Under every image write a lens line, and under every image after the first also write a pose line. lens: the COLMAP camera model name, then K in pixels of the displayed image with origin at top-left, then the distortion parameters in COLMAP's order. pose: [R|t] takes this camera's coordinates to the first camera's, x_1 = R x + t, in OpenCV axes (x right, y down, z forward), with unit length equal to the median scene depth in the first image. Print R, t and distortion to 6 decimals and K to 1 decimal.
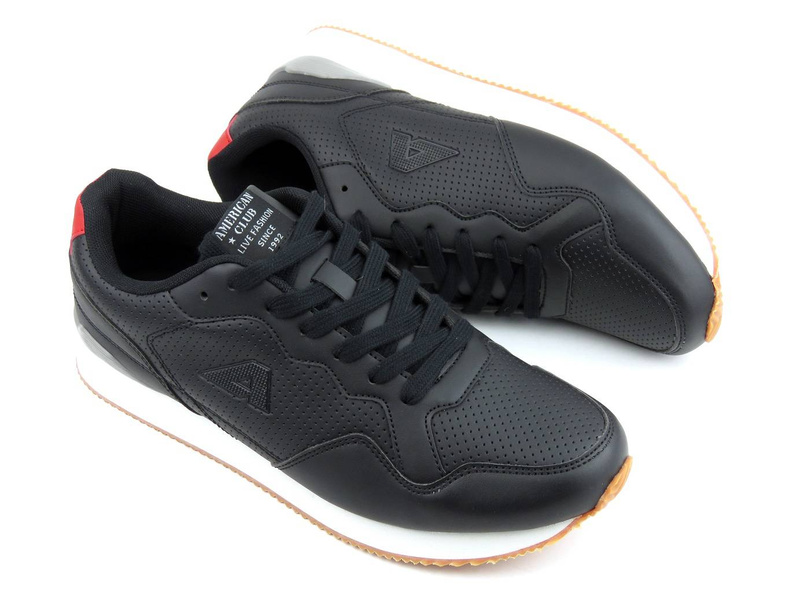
lens RADIAL K [[1367.4, 0, 400.3], [0, 1367.4, 300.6], [0, 0, 1]] dist [-0.017830, 0.000000]
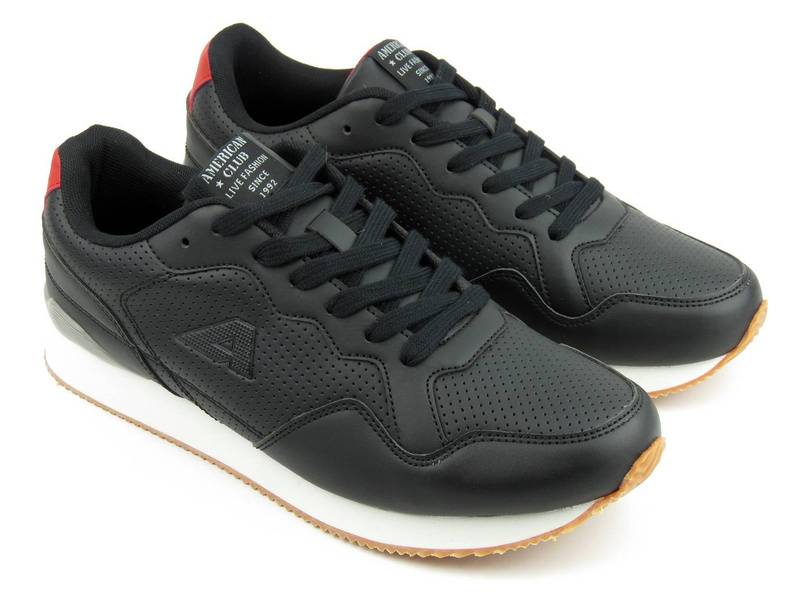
lens RADIAL K [[1653.2, 0, 399.8], [0, 1653.2, 299.3], [0, 0, 1]] dist [-0.049144, 0.000000]
pose [[0.998405, 0.029127, -0.048367, 0.049286], [-0.035628, 0.989579, -0.139514, 0.177331], [0.043799, 0.141015, 0.989038, -0.055279]]
